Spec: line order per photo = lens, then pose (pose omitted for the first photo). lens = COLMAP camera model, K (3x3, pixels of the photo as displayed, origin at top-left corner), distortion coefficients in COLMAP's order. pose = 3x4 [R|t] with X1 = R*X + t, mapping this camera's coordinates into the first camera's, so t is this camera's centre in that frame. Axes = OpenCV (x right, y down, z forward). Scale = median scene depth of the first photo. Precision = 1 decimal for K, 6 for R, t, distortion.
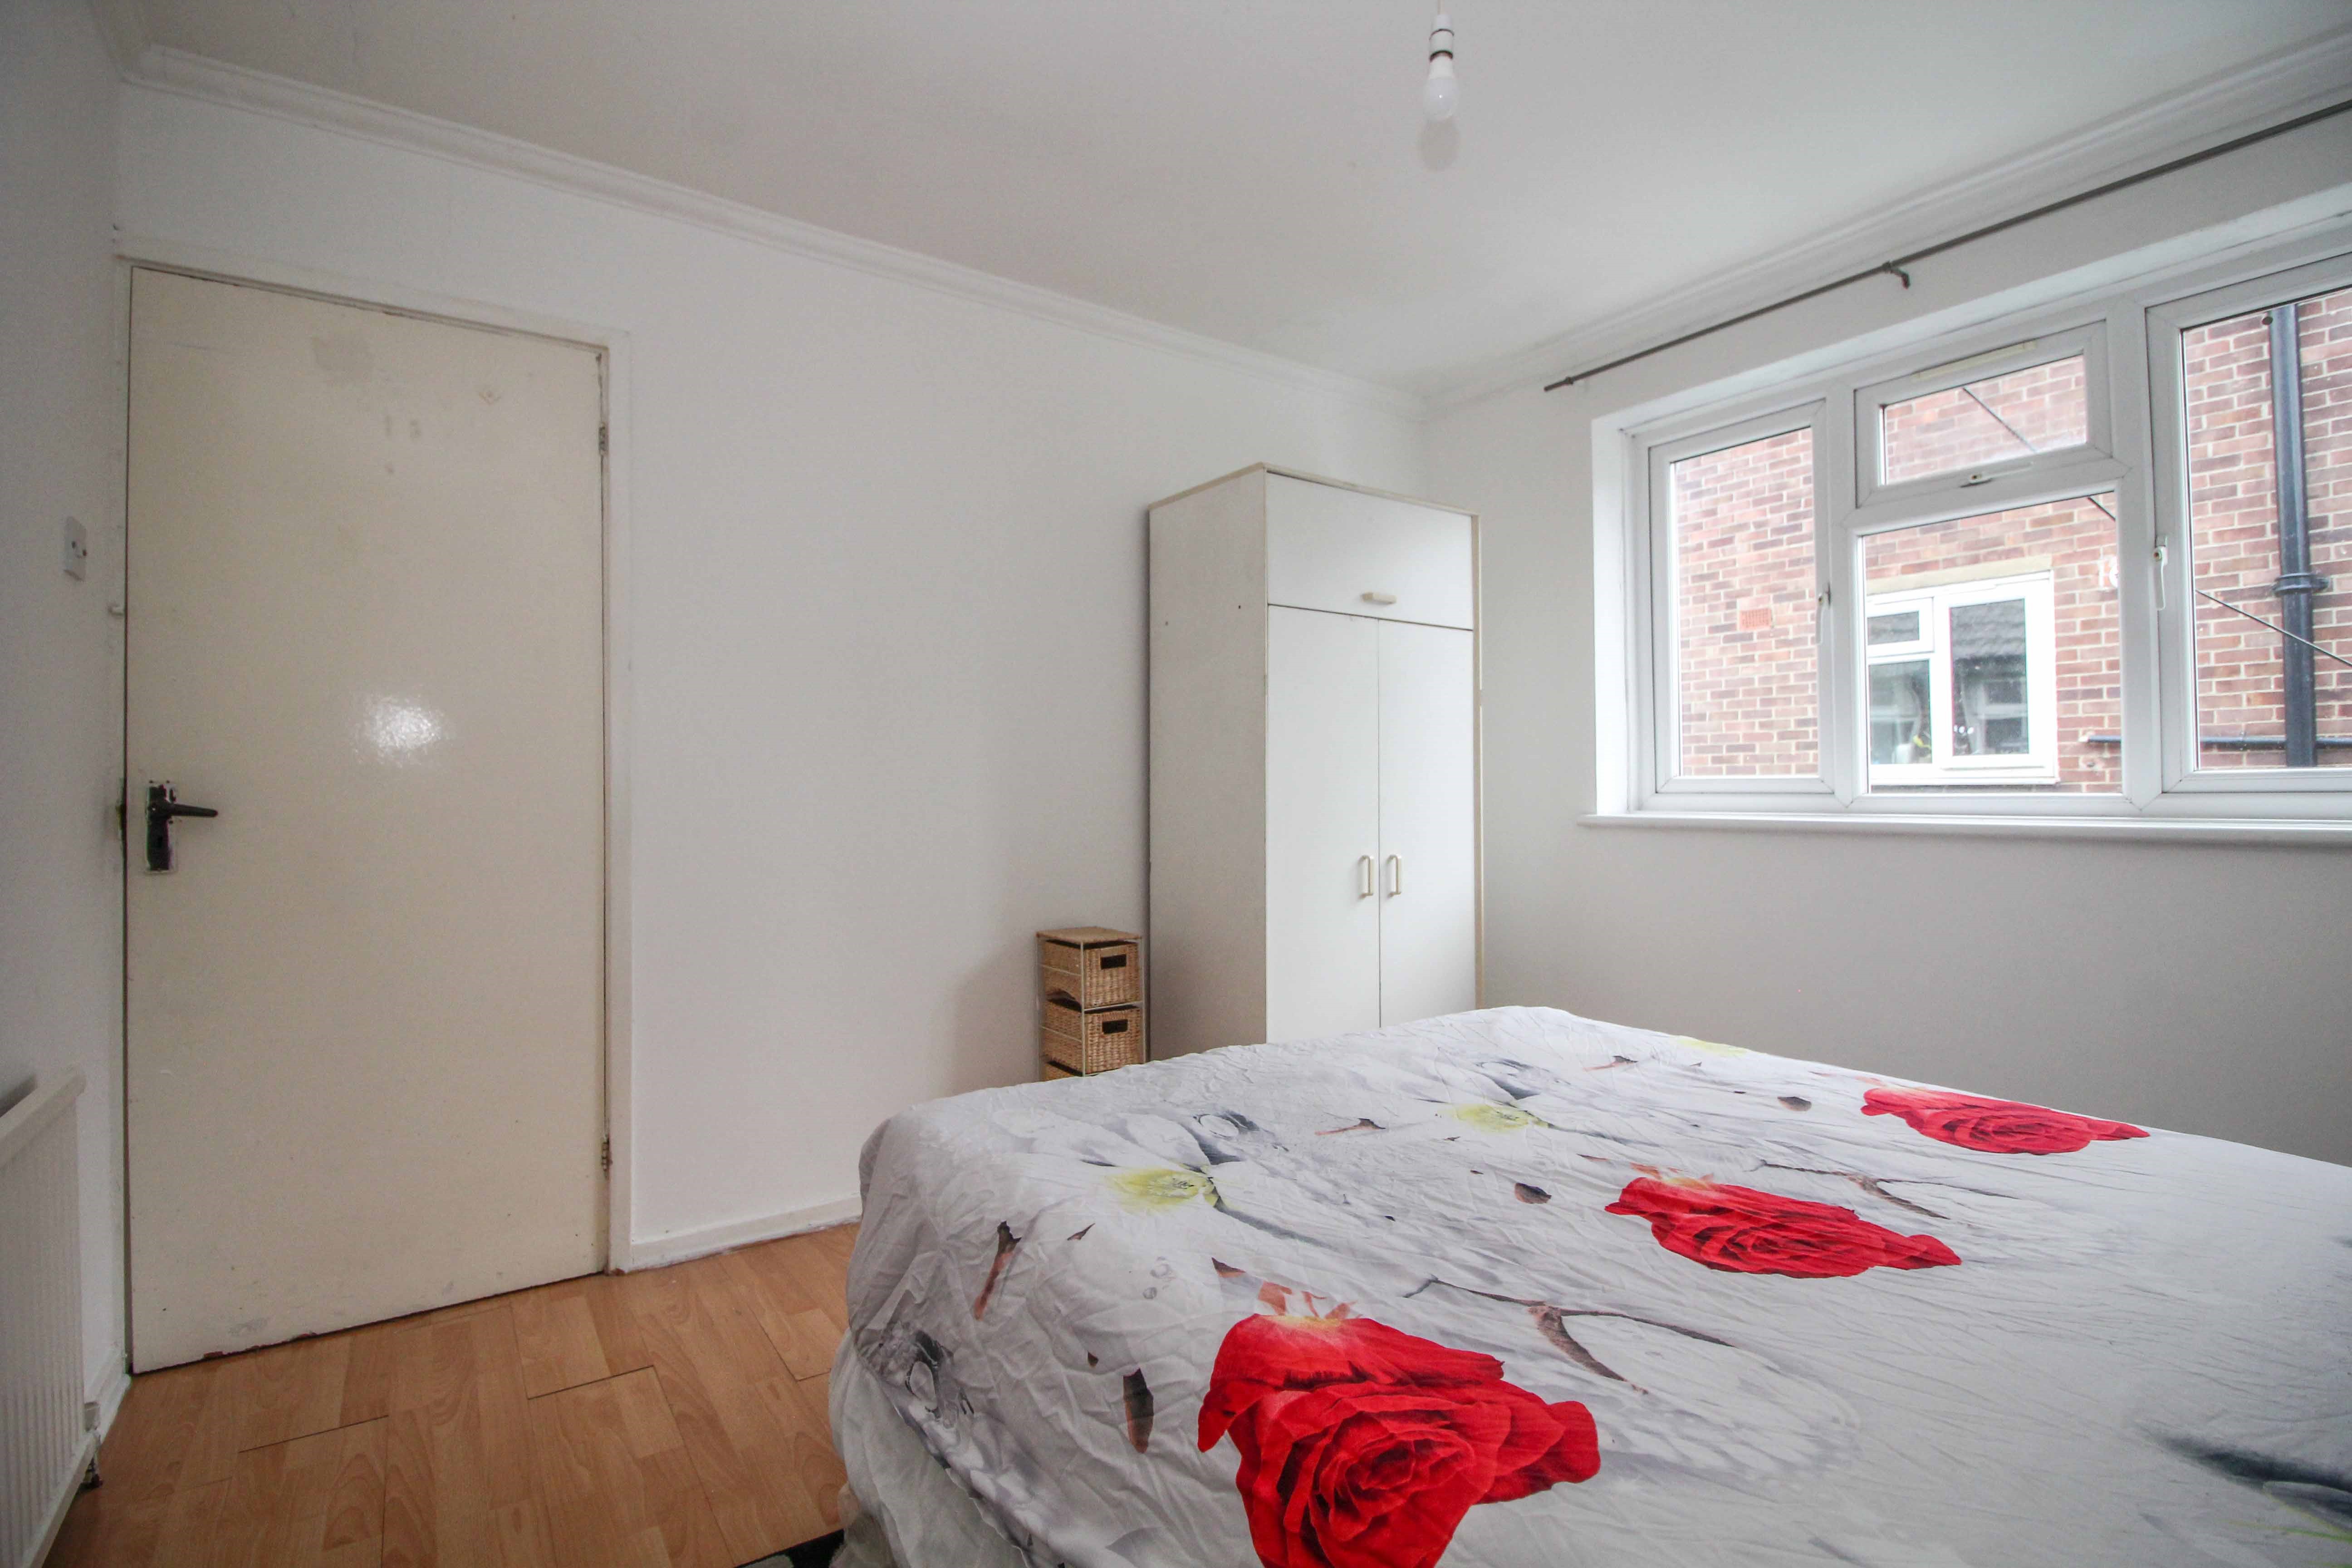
lens RADIAL K [[1090.8, 0, 1167.3], [0, 1090.8, 771.0], [0, 0, 1]] dist [0.023902, -0.019962]
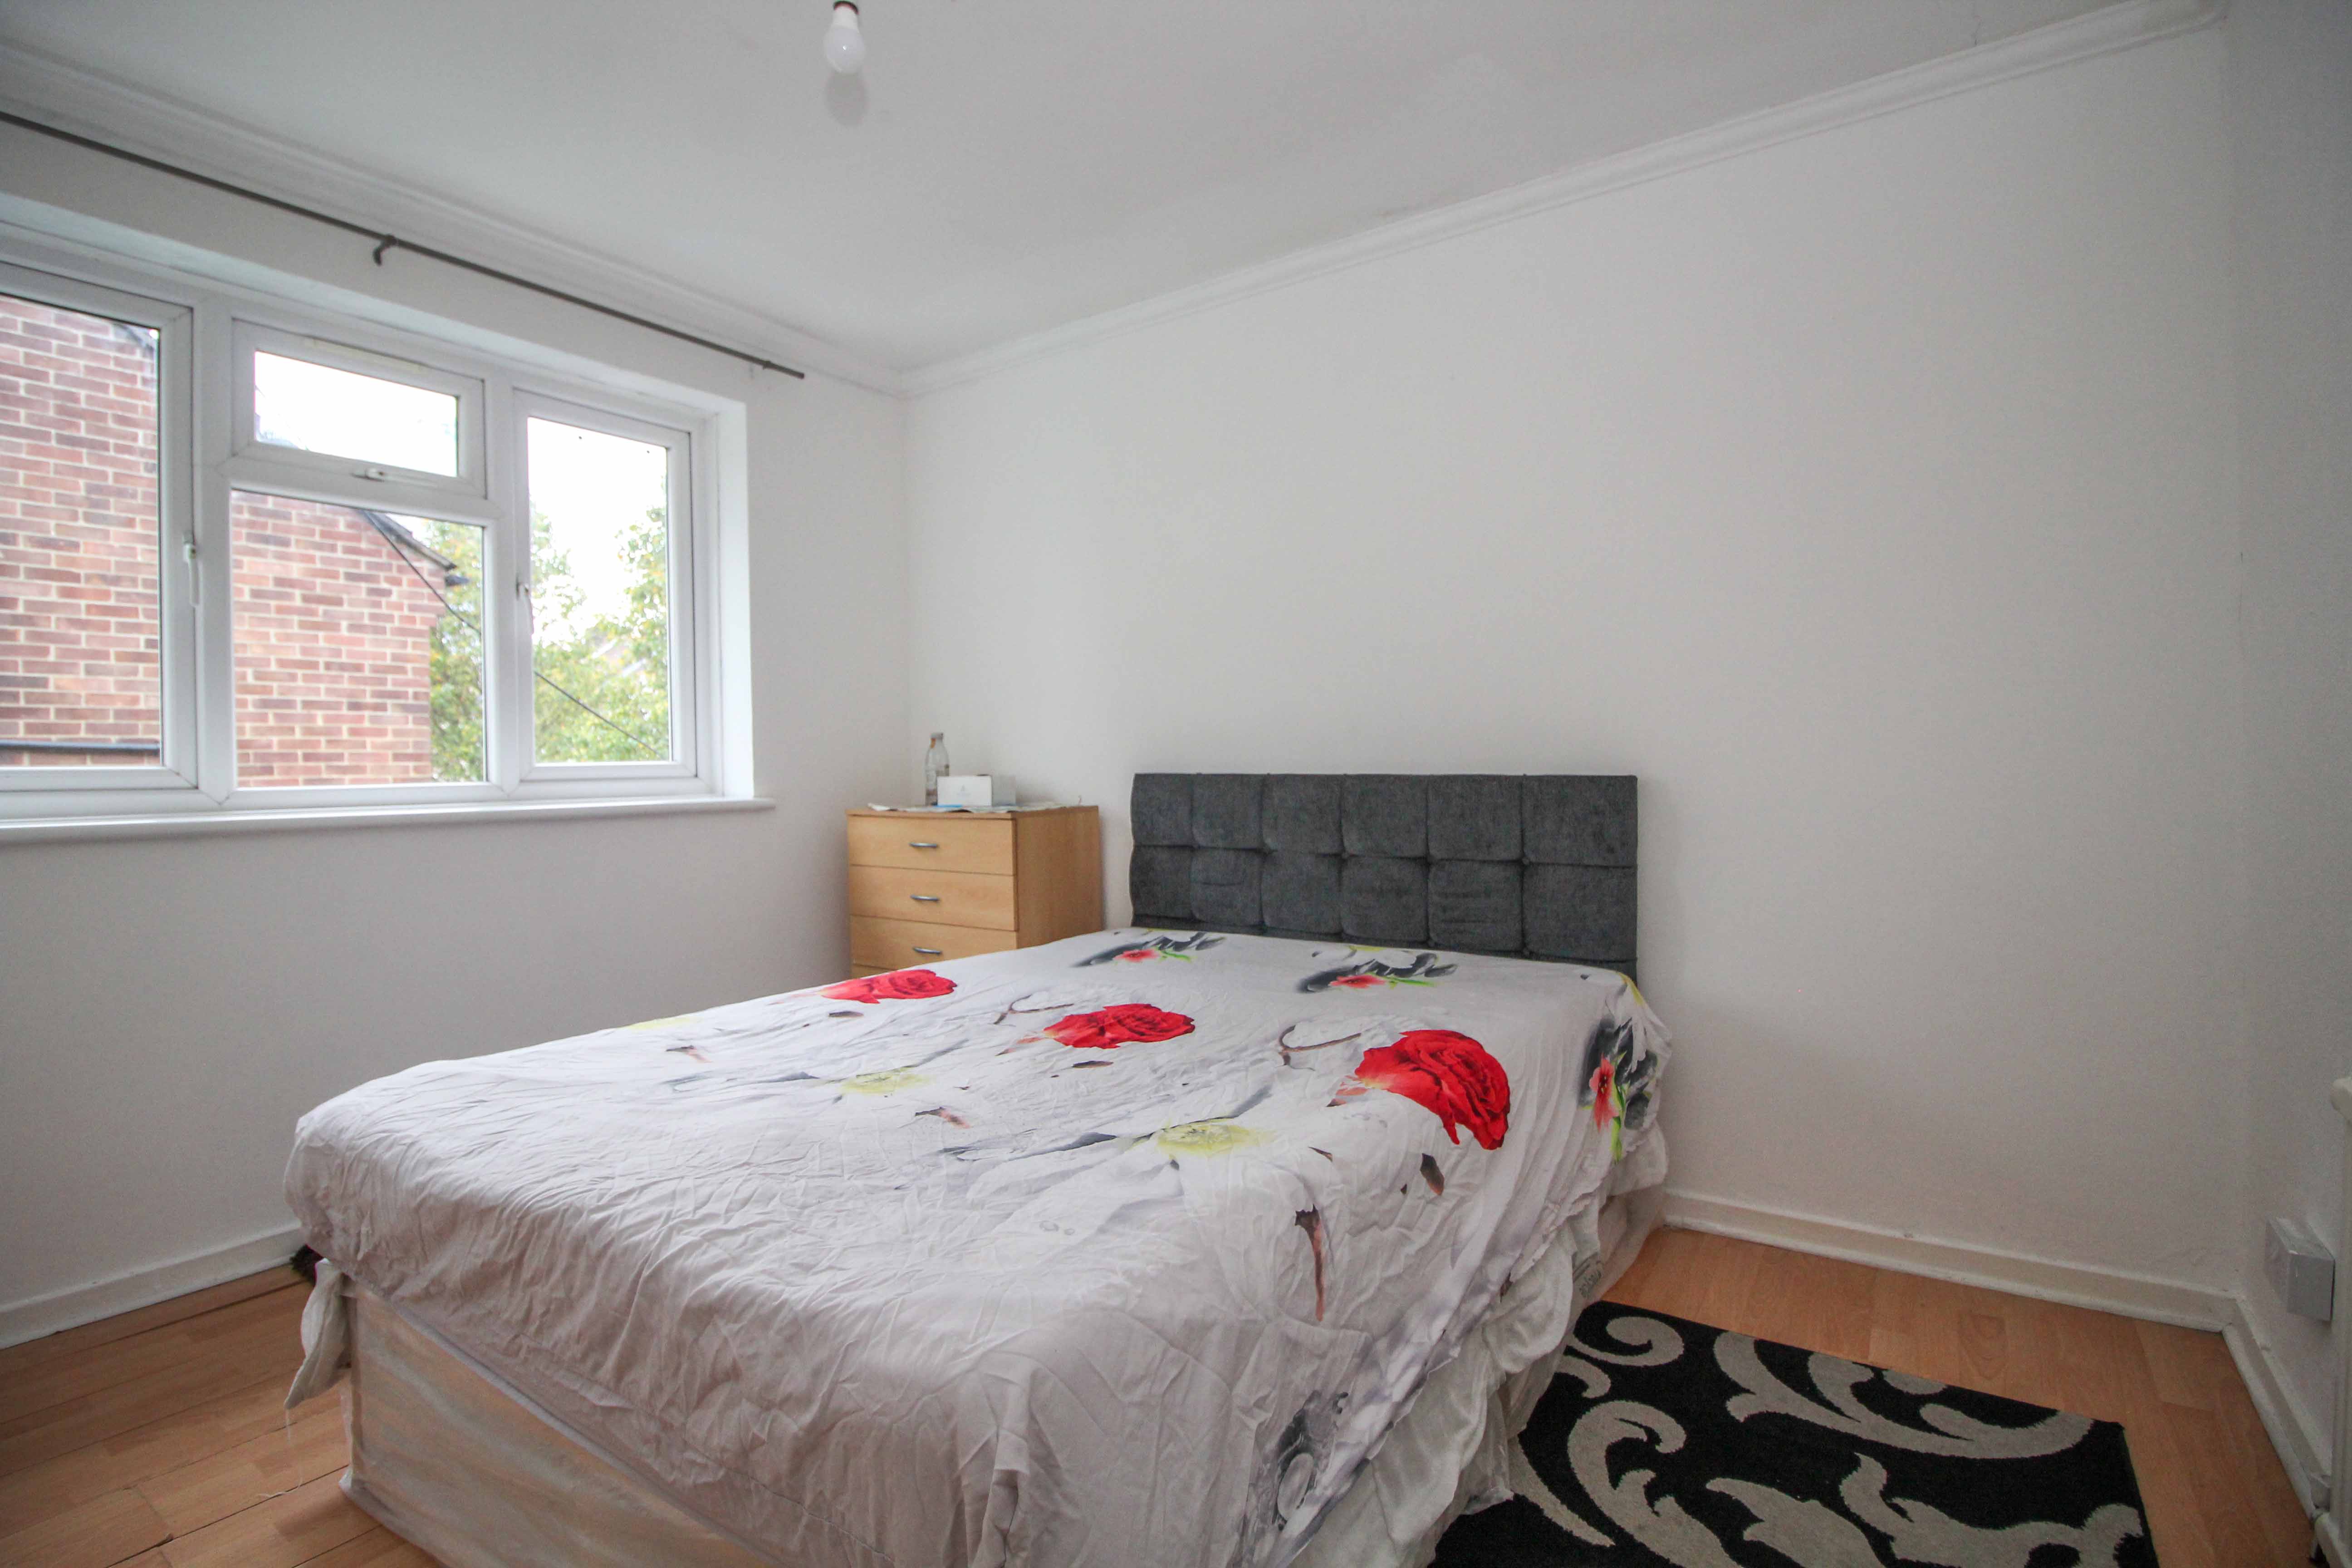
lens RADIAL K [[1090.8, 0, 1167.3], [0, 1090.8, 771.0], [0, 0, 1]] dist [0.023902, -0.019962]
pose [[-0.350952, 0.005879, 0.936375, -0.891512], [0.004797, 0.999978, -0.004480, 0.029821], [-0.936381, 0.002919, -0.350973, 1.281865]]
